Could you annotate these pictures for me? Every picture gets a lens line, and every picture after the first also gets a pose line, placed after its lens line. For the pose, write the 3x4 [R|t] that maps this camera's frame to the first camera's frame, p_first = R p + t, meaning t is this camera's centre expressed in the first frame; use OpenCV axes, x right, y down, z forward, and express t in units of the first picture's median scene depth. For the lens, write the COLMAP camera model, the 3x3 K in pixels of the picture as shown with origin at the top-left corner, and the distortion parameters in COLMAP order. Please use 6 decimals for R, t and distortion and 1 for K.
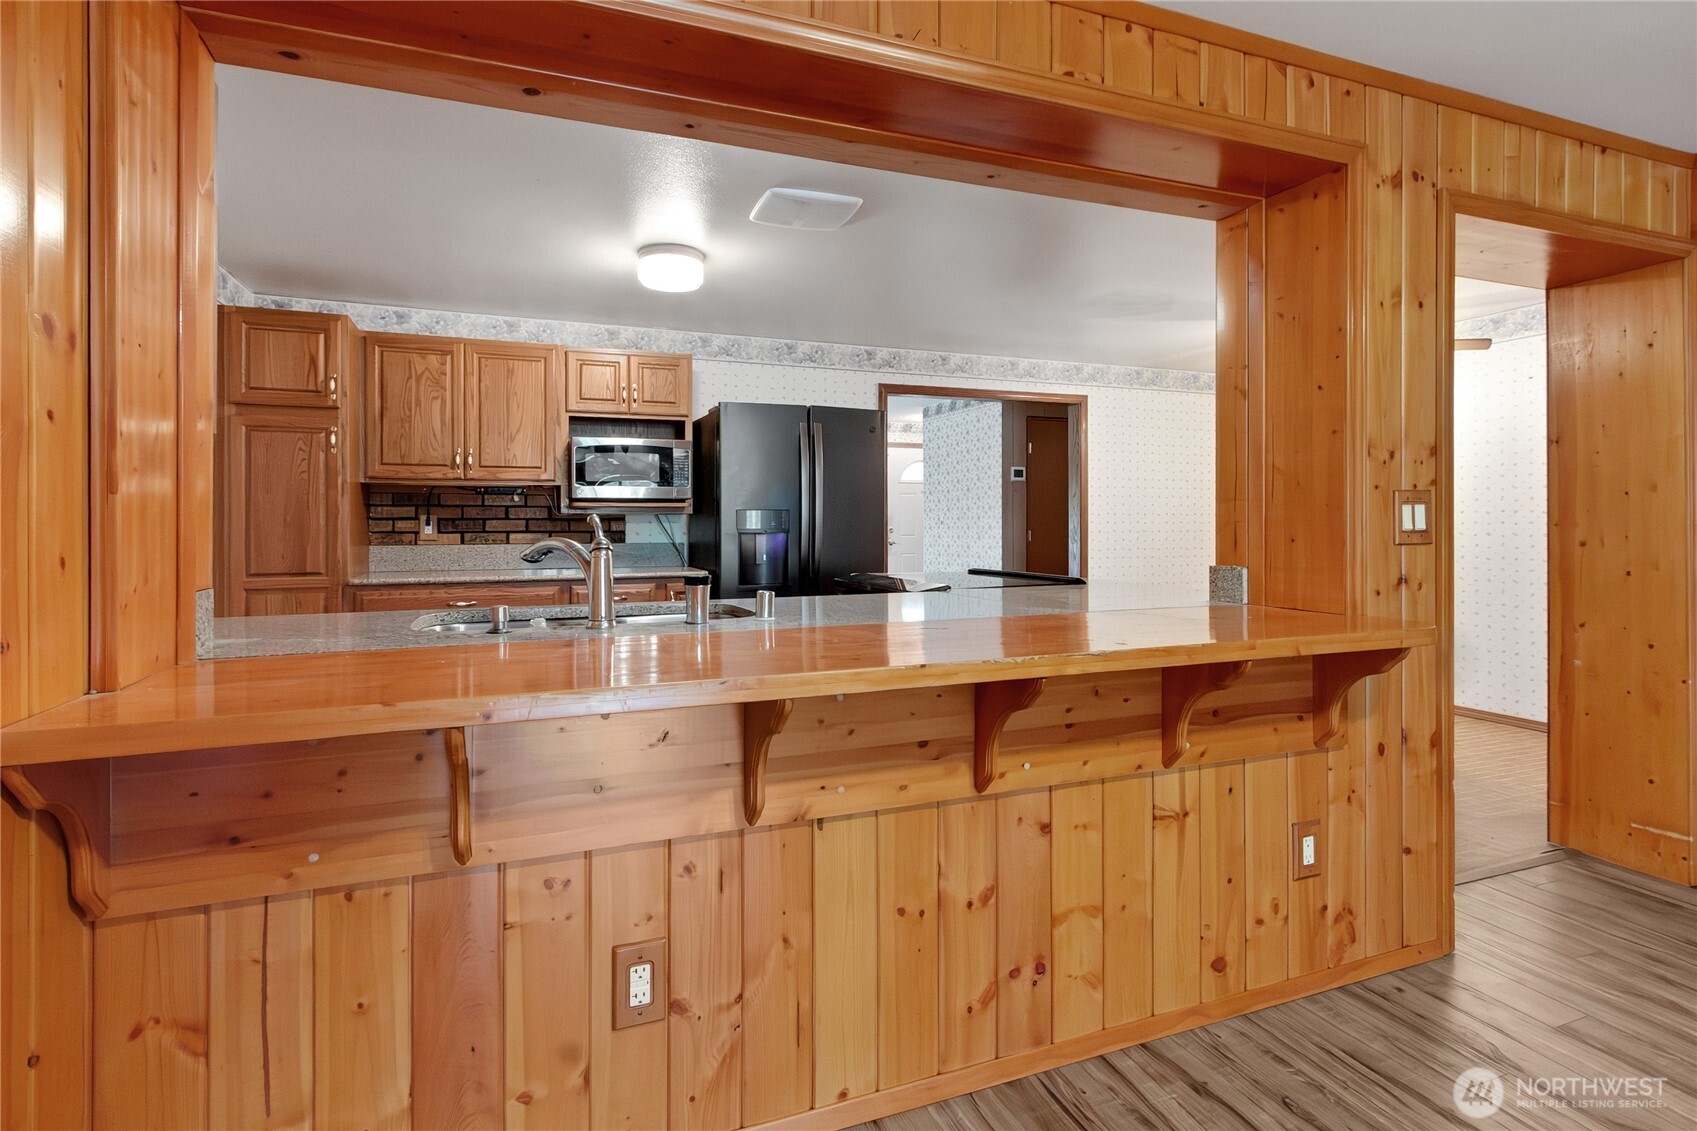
lens RADIAL K [[859.9, 0, 850.0], [0, 859.9, 523.6], [0, 0, 1]] dist [-0.002107, -0.000490]
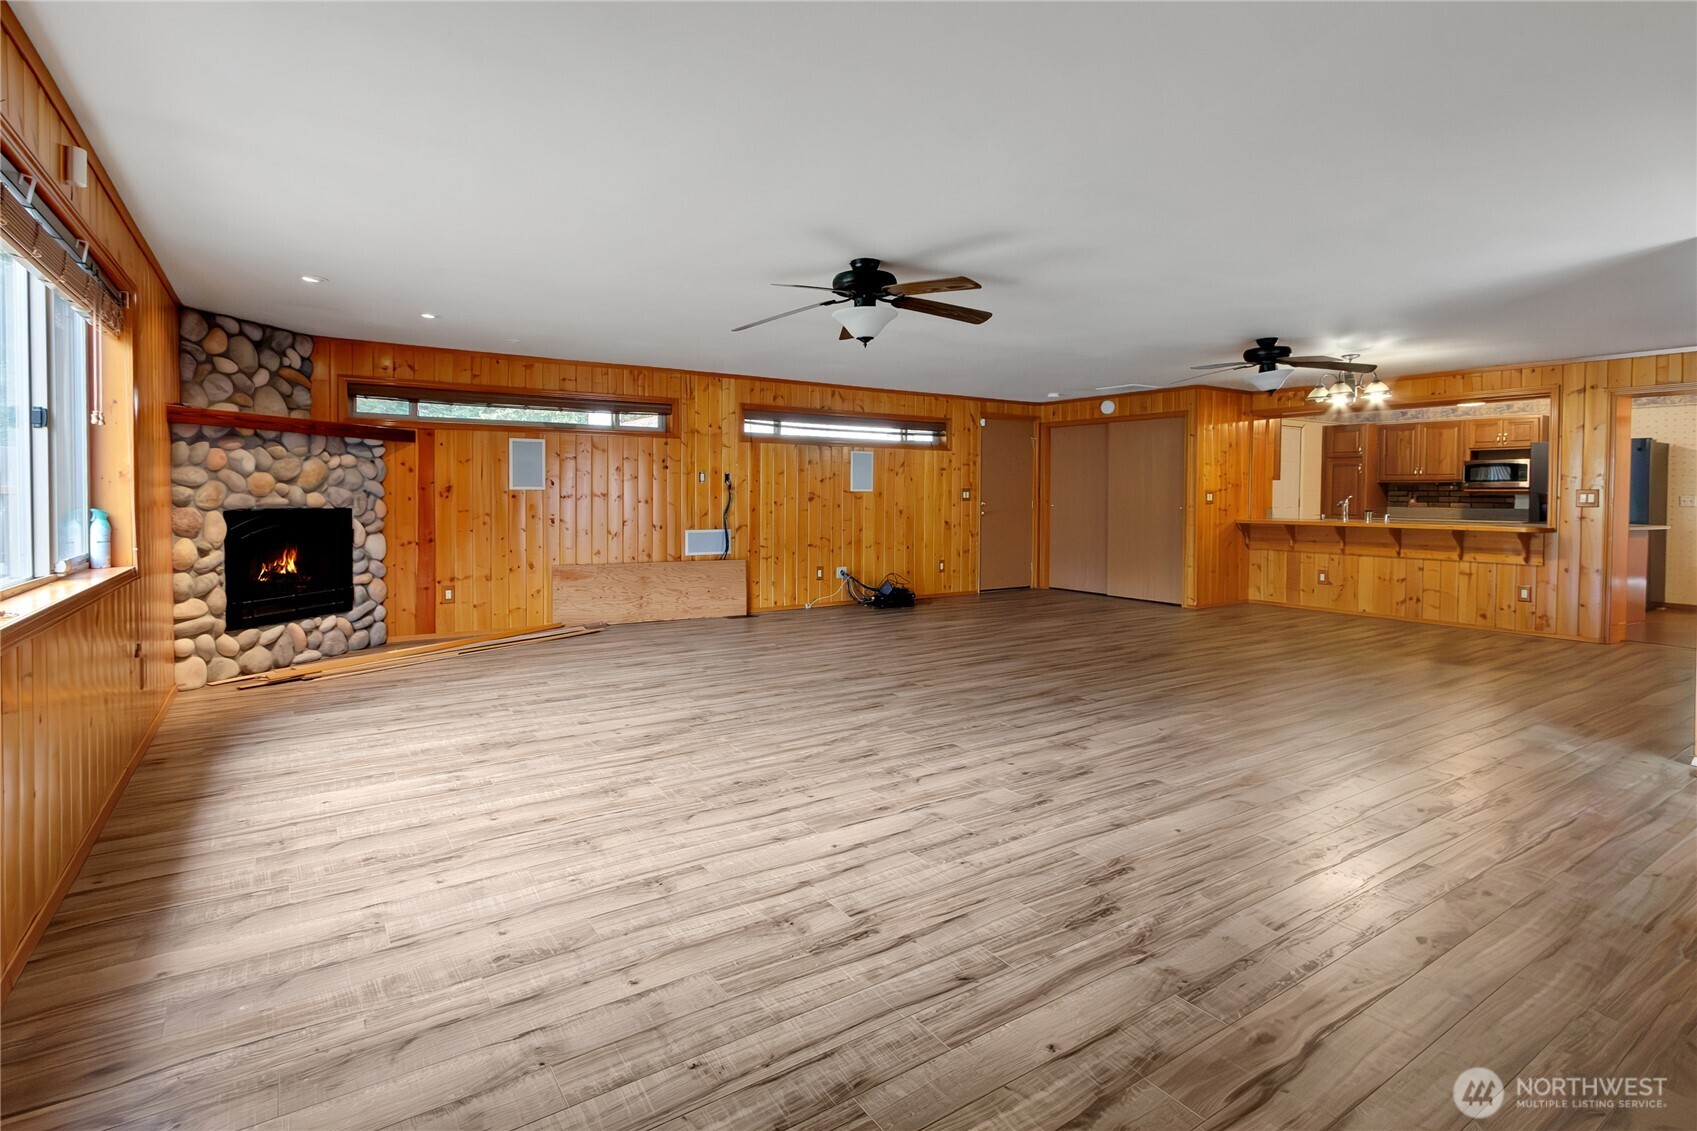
lens RADIAL K [[792.3, 0, 820.1], [0, 792.3, 506.8], [0, 0, 1]] dist [-0.000854, -0.000199]
pose [[0.198079, 0.020070, -0.979981, 1.651514], [-0.006652, 0.999795, 0.019131, -0.008439], [0.980164, 0.002729, 0.198171, -1.297924]]
